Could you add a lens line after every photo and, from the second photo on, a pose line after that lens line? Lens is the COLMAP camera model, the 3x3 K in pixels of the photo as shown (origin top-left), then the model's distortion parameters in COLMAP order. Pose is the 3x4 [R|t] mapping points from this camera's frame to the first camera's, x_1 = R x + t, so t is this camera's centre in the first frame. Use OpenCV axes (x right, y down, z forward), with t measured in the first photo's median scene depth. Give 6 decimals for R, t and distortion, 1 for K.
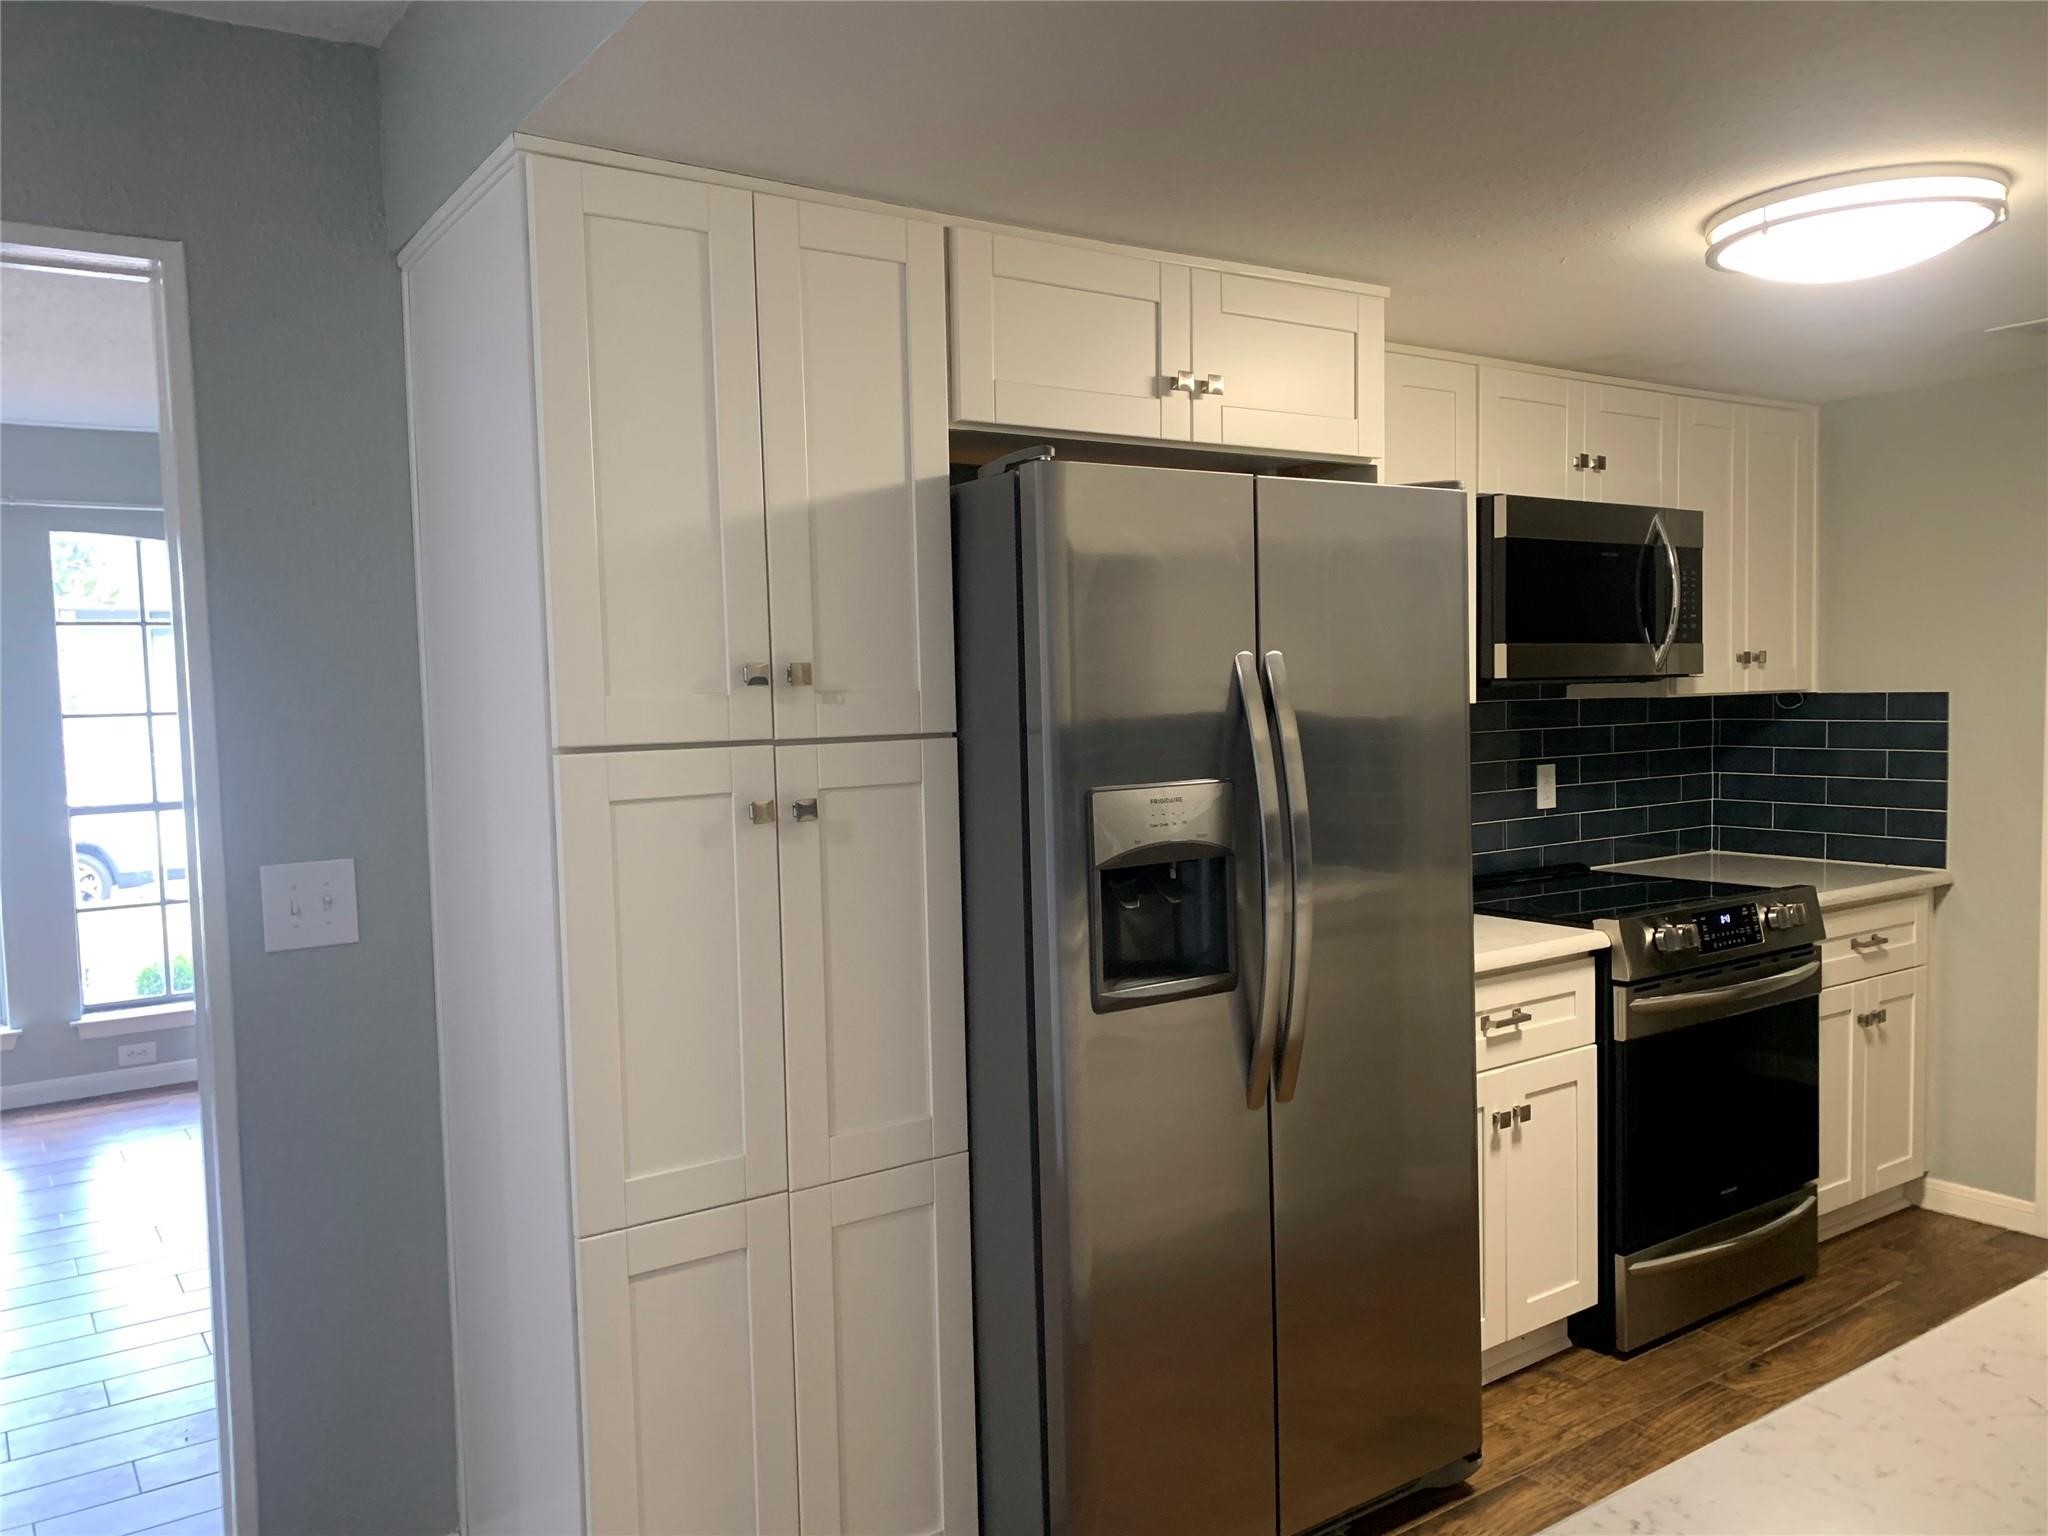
lens RADIAL K [[1529.5, 0, 1024.0], [0, 1529.5, 768.0], [0, 0, 1]] dist [0.000585, -0.002073]
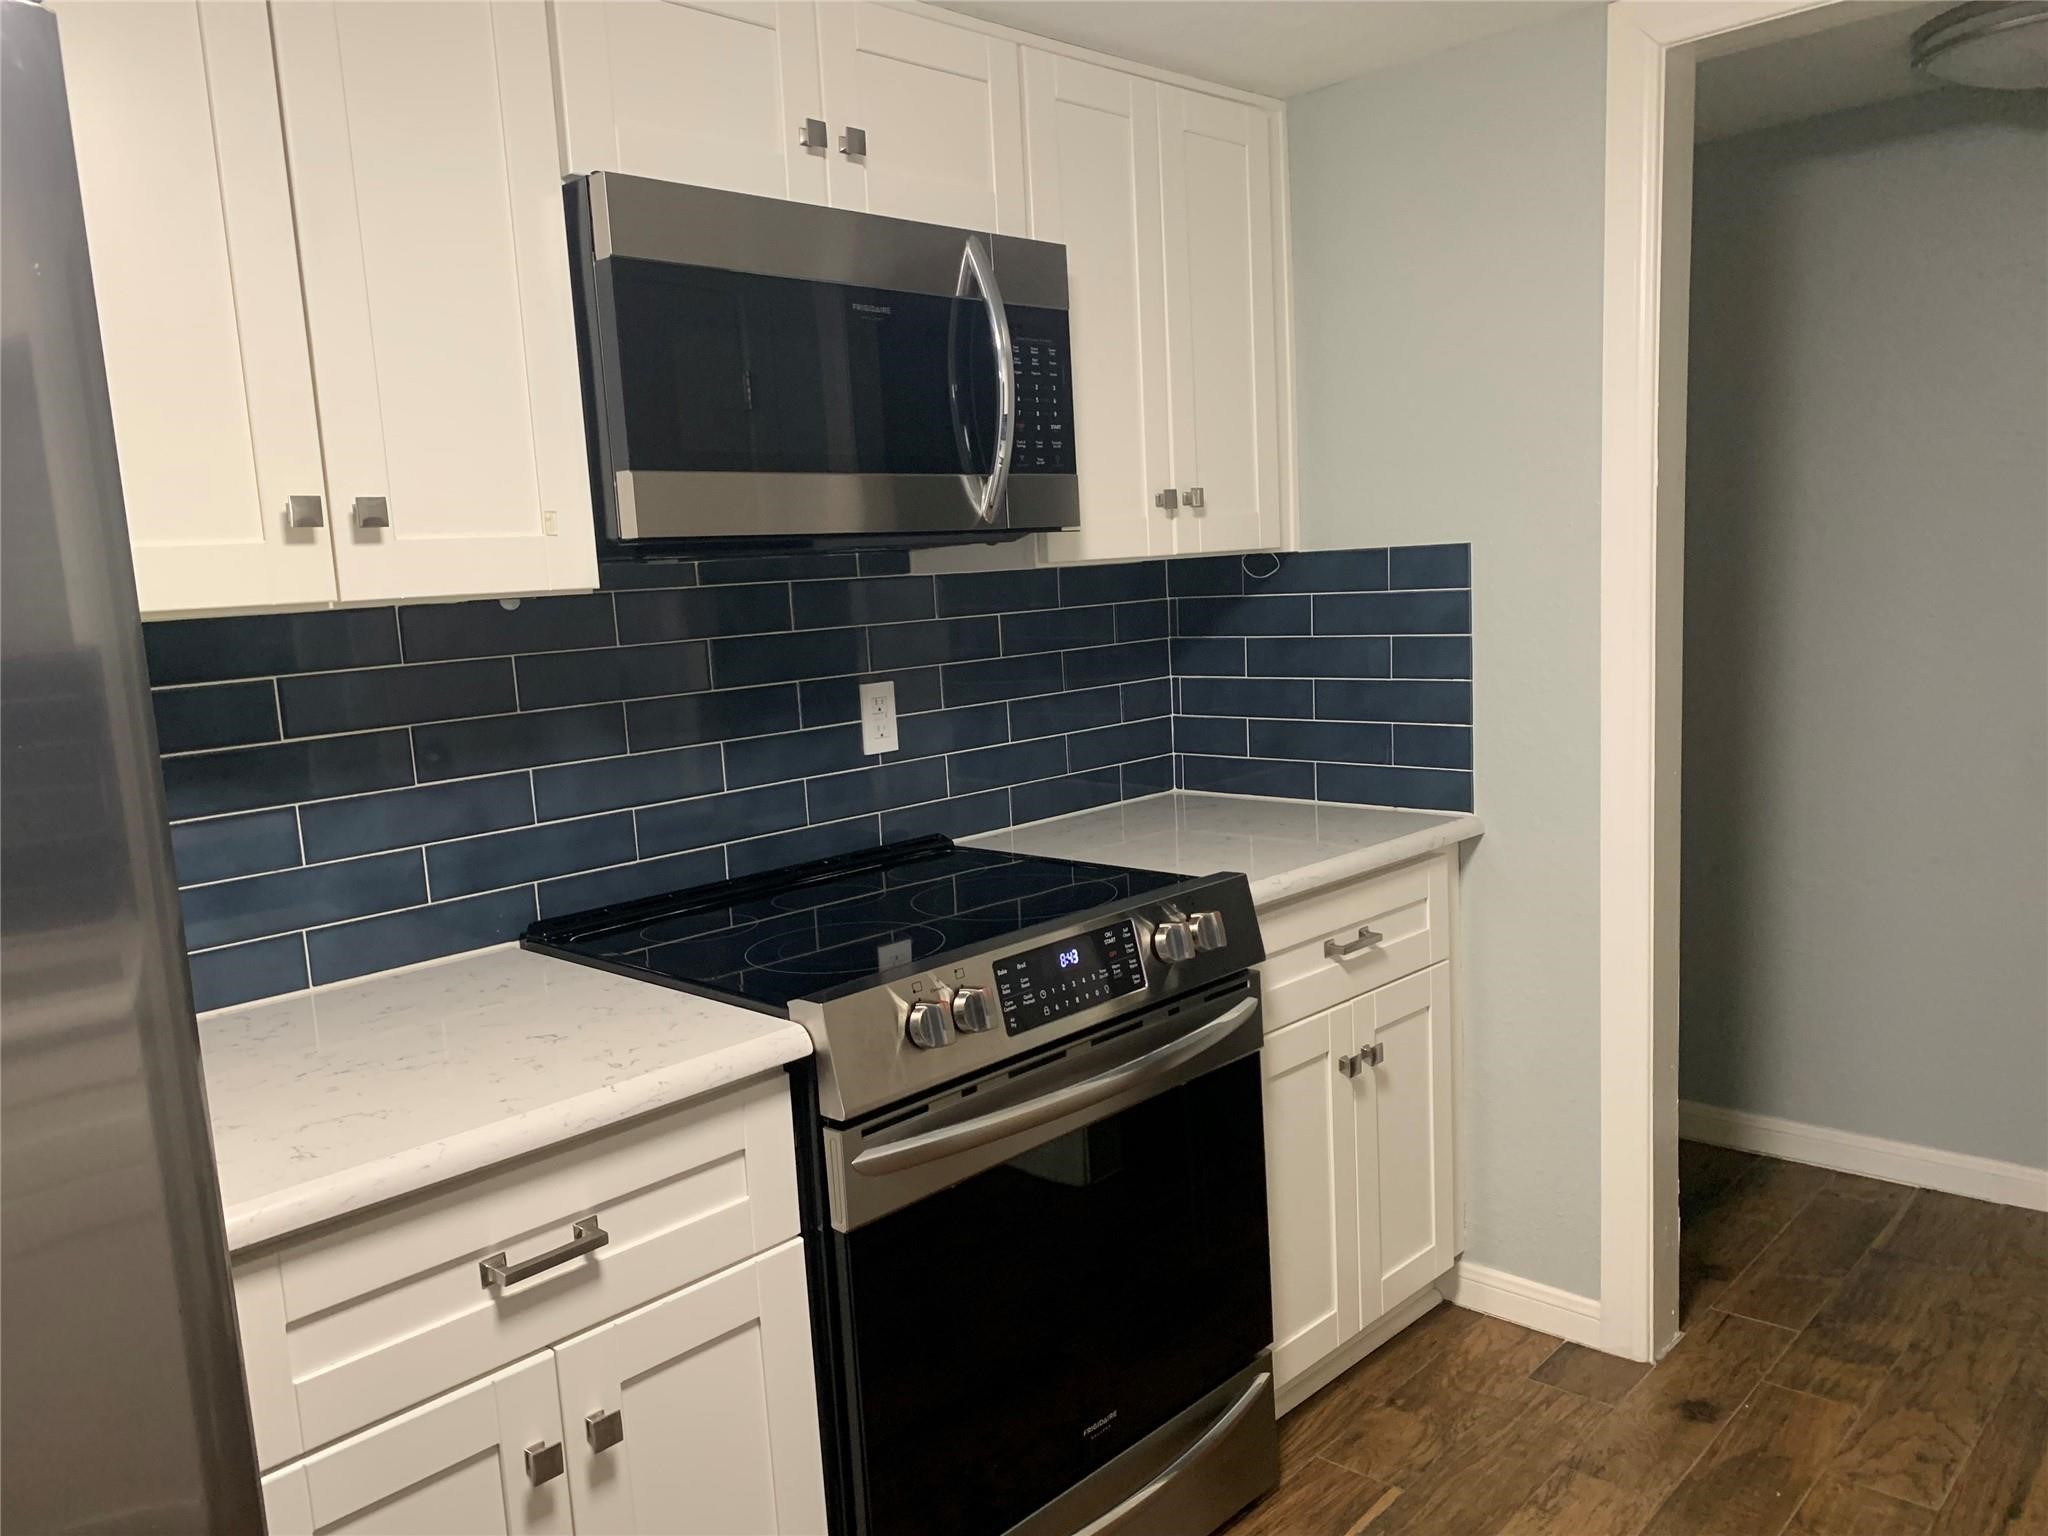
lens RADIAL K [[1534.1, 0, 1024.0], [0, 1534.1, 768.0], [0, 0, 1]] dist [0.110277, -0.265616]
pose [[0.980103, -0.057924, 0.189850, 0.298019], [0.044081, 0.996107, 0.076344, -0.013583], [-0.193533, -0.066456, 0.978840, 0.399038]]
